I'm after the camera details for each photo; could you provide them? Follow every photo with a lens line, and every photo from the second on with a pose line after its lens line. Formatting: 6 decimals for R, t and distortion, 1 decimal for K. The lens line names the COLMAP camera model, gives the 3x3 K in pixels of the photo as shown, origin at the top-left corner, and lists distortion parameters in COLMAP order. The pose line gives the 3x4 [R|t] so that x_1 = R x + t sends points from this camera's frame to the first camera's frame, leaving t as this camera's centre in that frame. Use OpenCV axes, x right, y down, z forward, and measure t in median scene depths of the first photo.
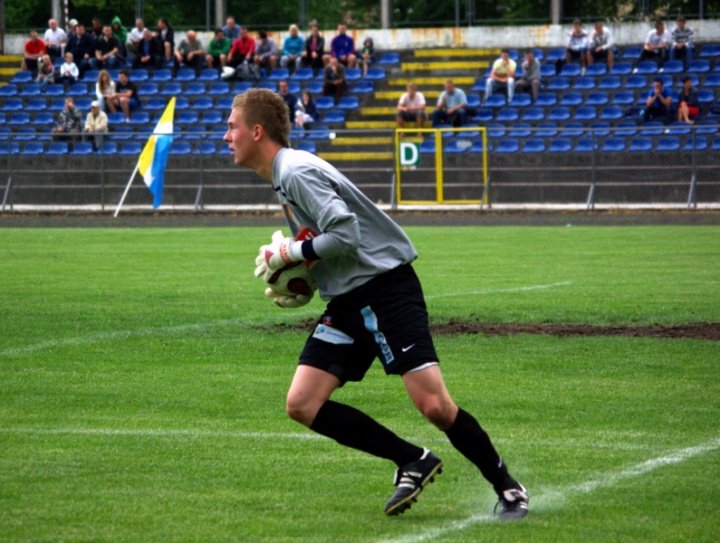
lens RADIAL K [[2322.8, 0, 360.0], [0, 2322.8, 271.5], [0, 0, 1]] dist [0.510178, -1.130342]
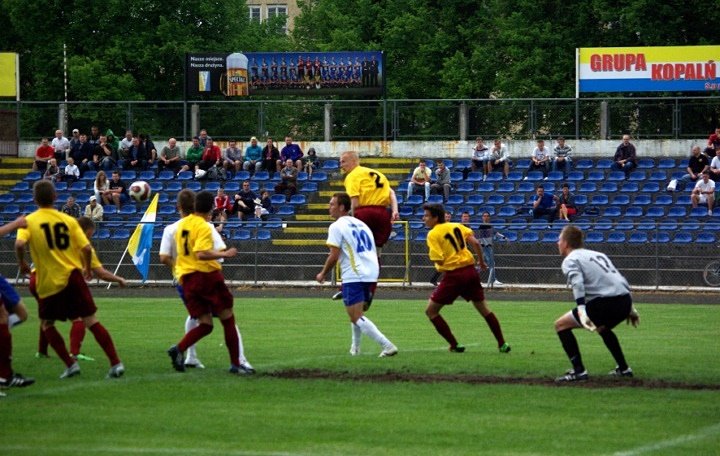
lens RADIAL K [[2289.6, 0, 360.0], [0, 2289.6, 228.0], [0, 0, 1]] dist [0.431946, 0.599952]
pose [[0.998324, 0.014456, 0.056035, -0.040077], [-0.011338, 0.998390, -0.055570, 0.010424], [-0.056748, 0.054841, 0.996881, -0.221041]]
